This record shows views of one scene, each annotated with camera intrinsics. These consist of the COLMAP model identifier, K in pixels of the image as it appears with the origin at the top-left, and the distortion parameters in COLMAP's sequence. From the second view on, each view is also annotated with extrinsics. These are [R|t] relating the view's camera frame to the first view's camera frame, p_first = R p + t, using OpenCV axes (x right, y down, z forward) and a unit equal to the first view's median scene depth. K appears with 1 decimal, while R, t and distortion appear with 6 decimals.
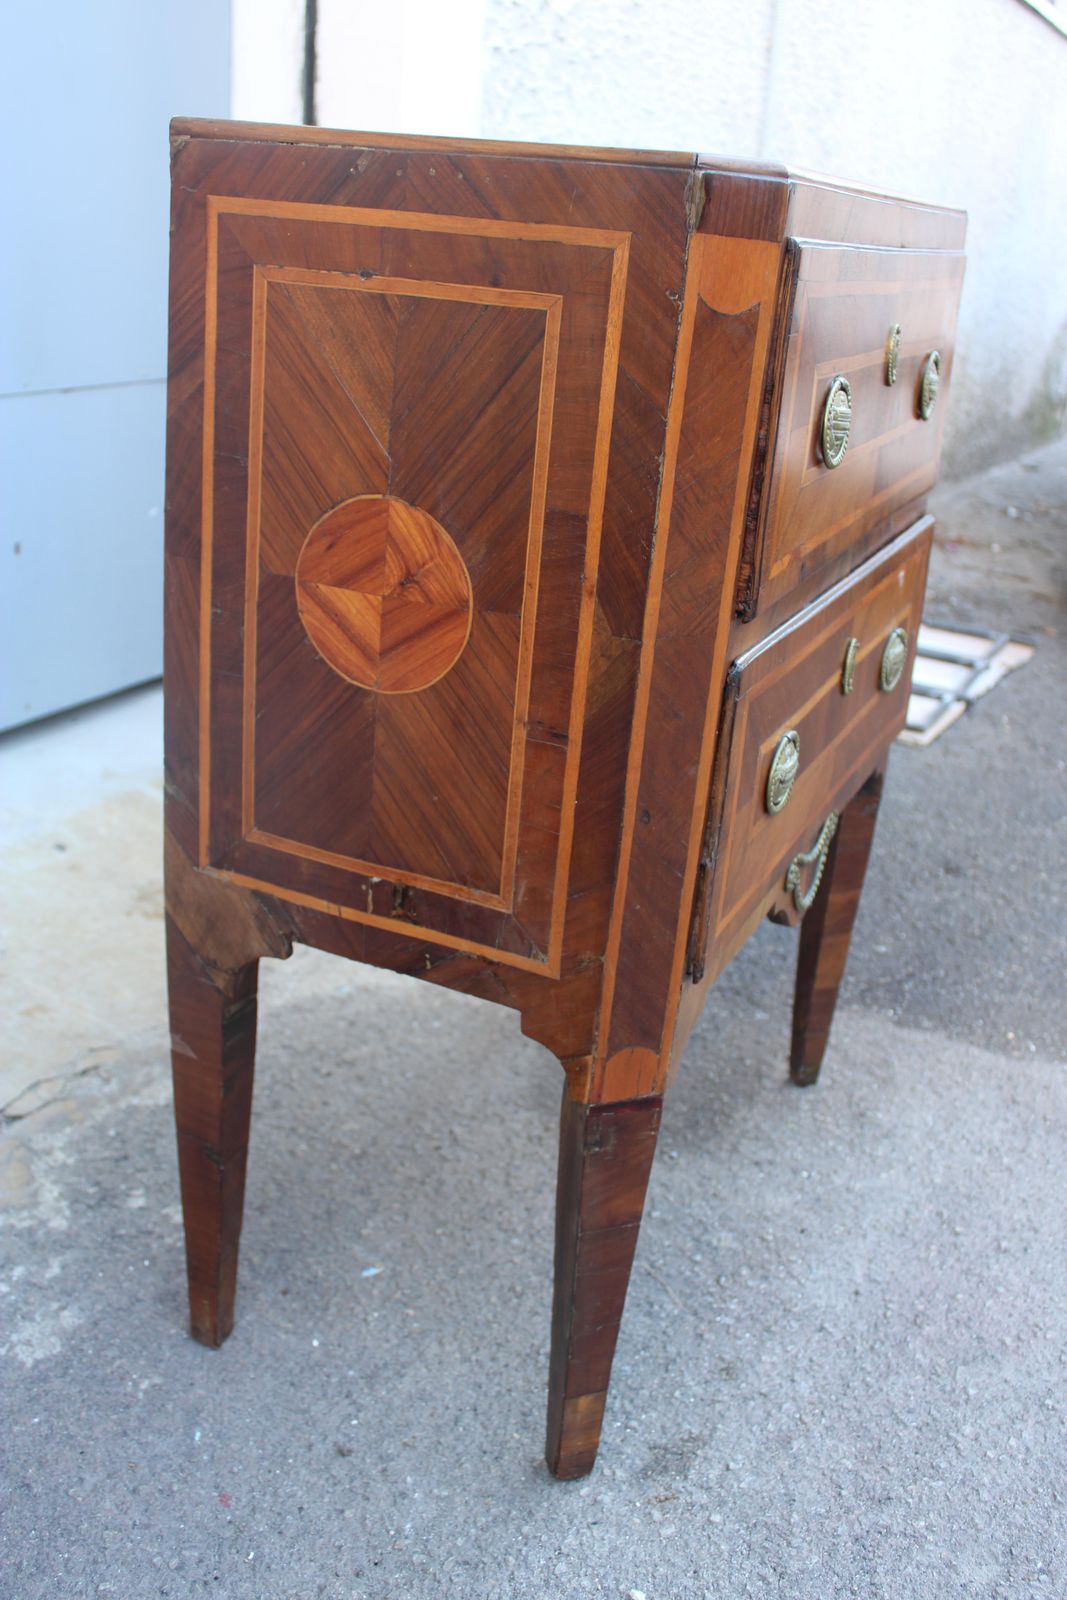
lens RADIAL K [[1492.9, 0, 524.2], [0, 1492.9, 788.8], [0, 0, 1]] dist [-0.084027, 0.000000]
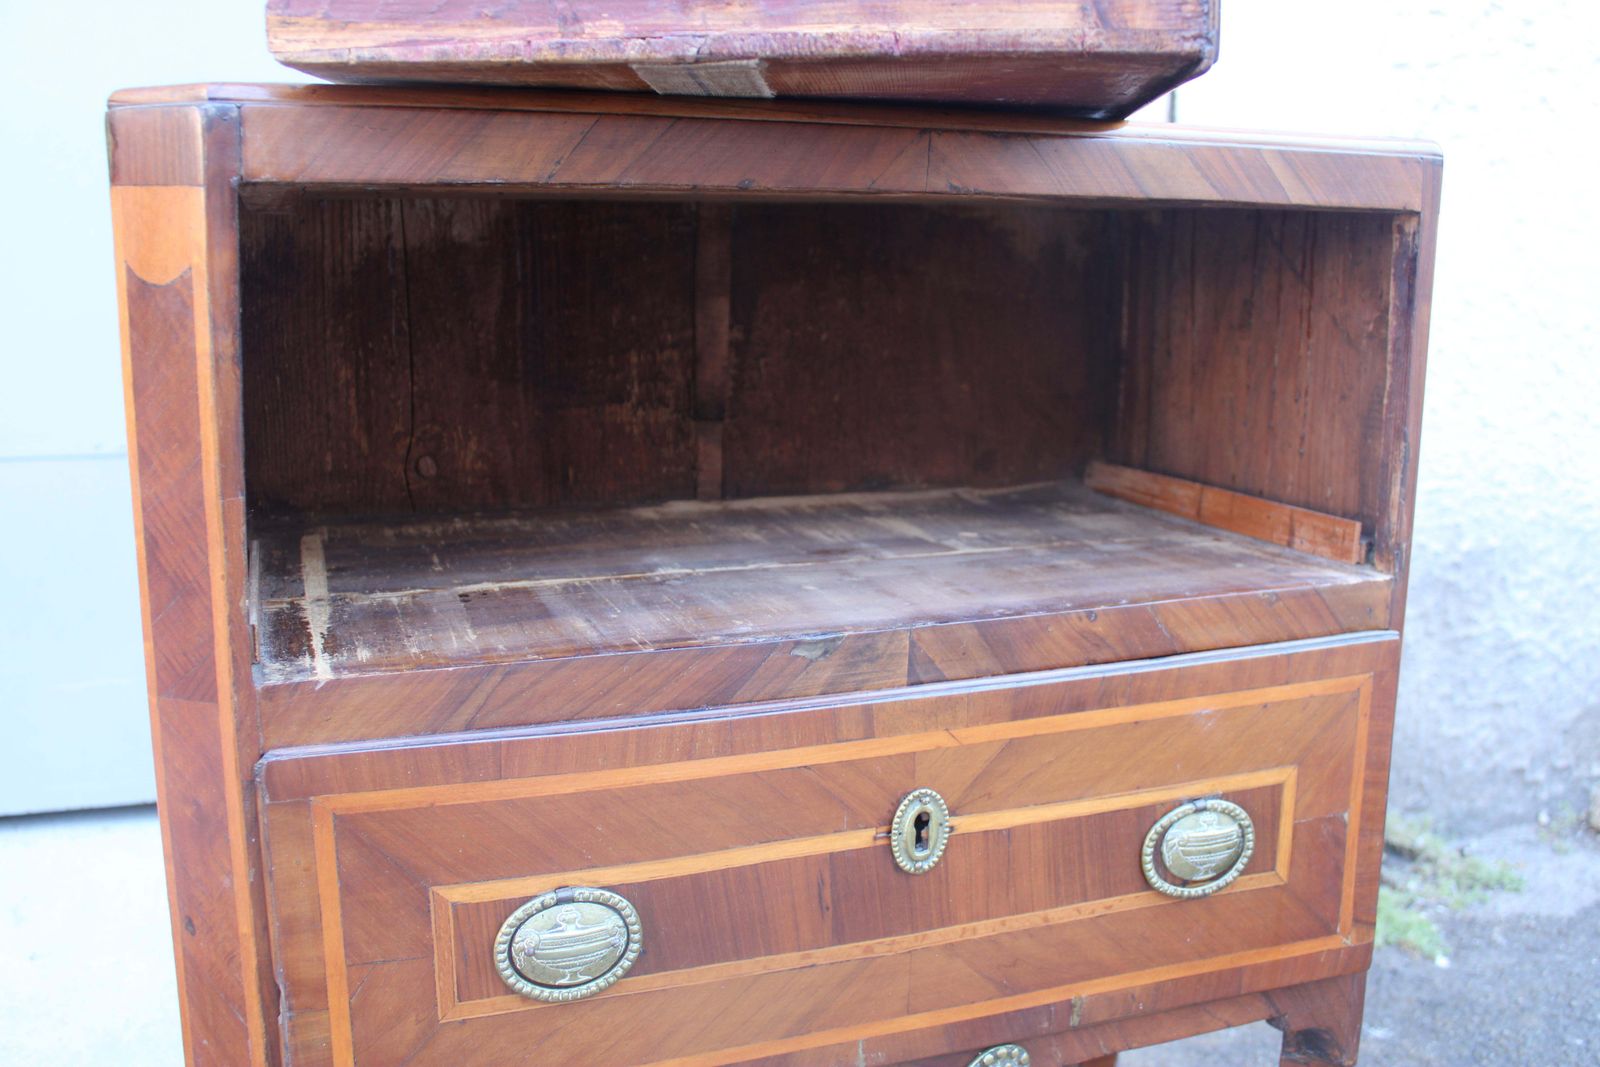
lens RADIAL K [[1380.3, 0, 798.8], [0, 1380.3, 538.6], [0, 0, 1]] dist [-0.145376, 0.117727]
pose [[0.704011, 0.069480, -0.706782, 0.569897], [-0.215559, 0.969158, -0.119442, -0.117502], [0.676685, 0.236442, 0.697275, 0.499544]]
